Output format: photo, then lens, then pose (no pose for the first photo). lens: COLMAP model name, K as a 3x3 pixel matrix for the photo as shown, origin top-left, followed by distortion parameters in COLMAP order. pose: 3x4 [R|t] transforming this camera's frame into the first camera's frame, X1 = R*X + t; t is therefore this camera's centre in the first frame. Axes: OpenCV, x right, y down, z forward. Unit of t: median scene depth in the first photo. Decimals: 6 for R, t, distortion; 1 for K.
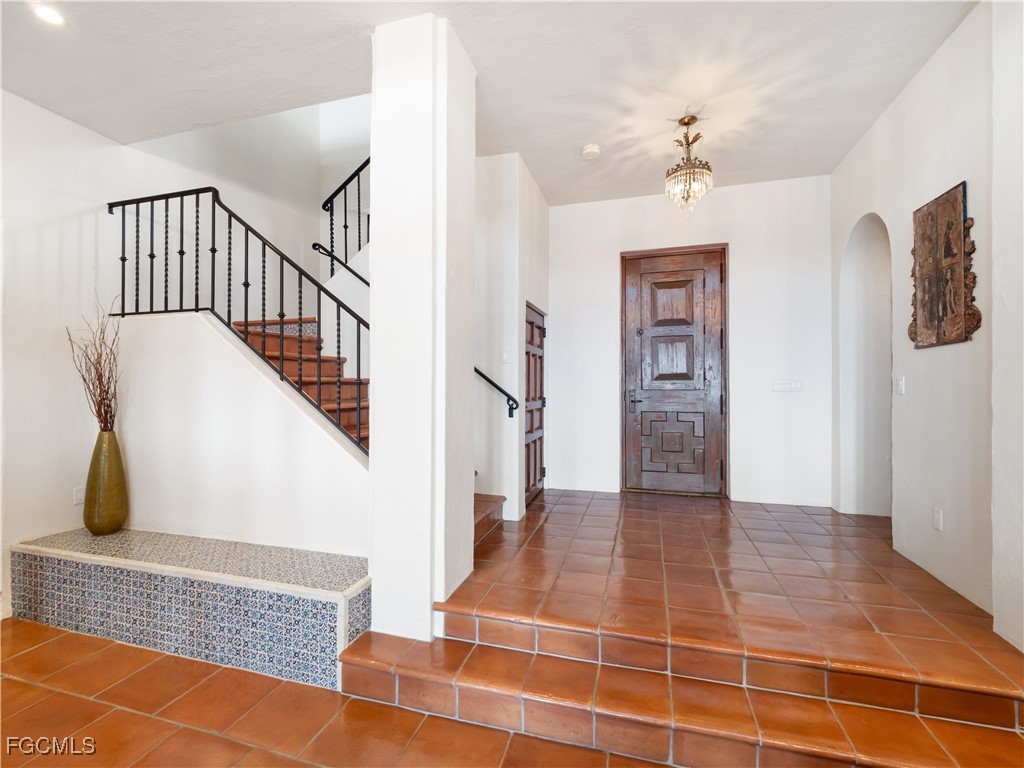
lens RADIAL K [[475.8, 0, 504.7], [0, 475.8, 384.2], [0, 0, 1]] dist [0.000489, 0.000009]
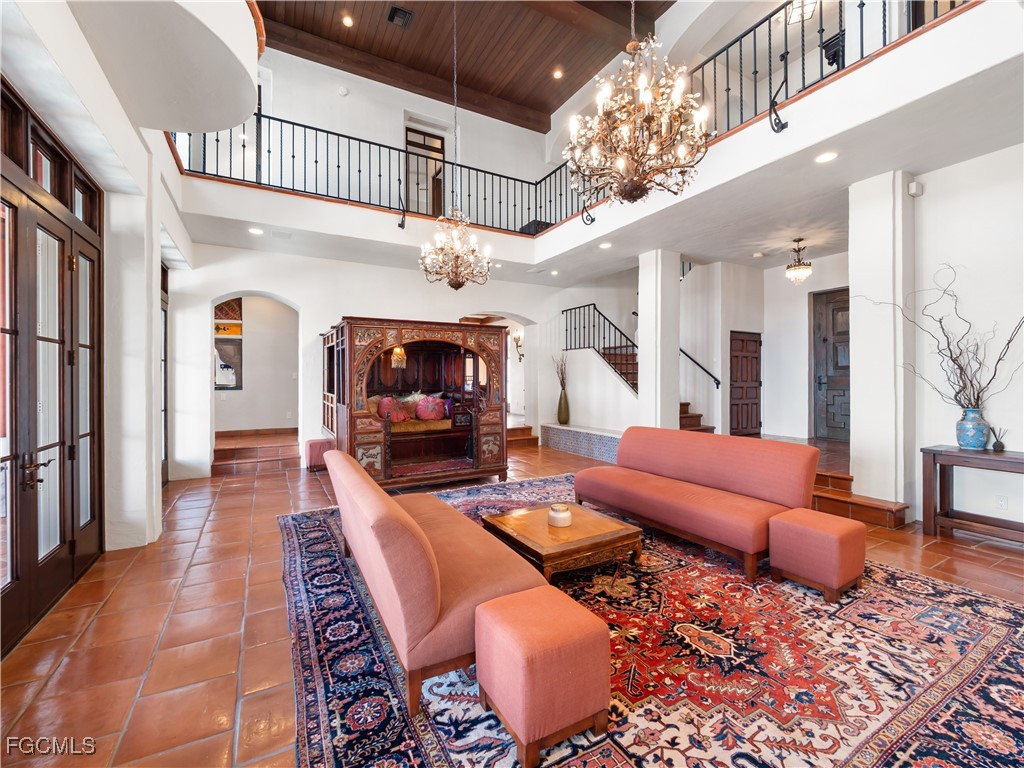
lens RADIAL K [[434.4, 0, 506.3], [0, 434.4, 380.2], [0, 0, 1]] dist [-0.006903, 0.000509]
pose [[0.723350, 0.000145, -0.690482, 0.756335], [0.003286, 0.999988, 0.003652, 0.025355], [0.690474, -0.004910, 0.723340, -1.170886]]
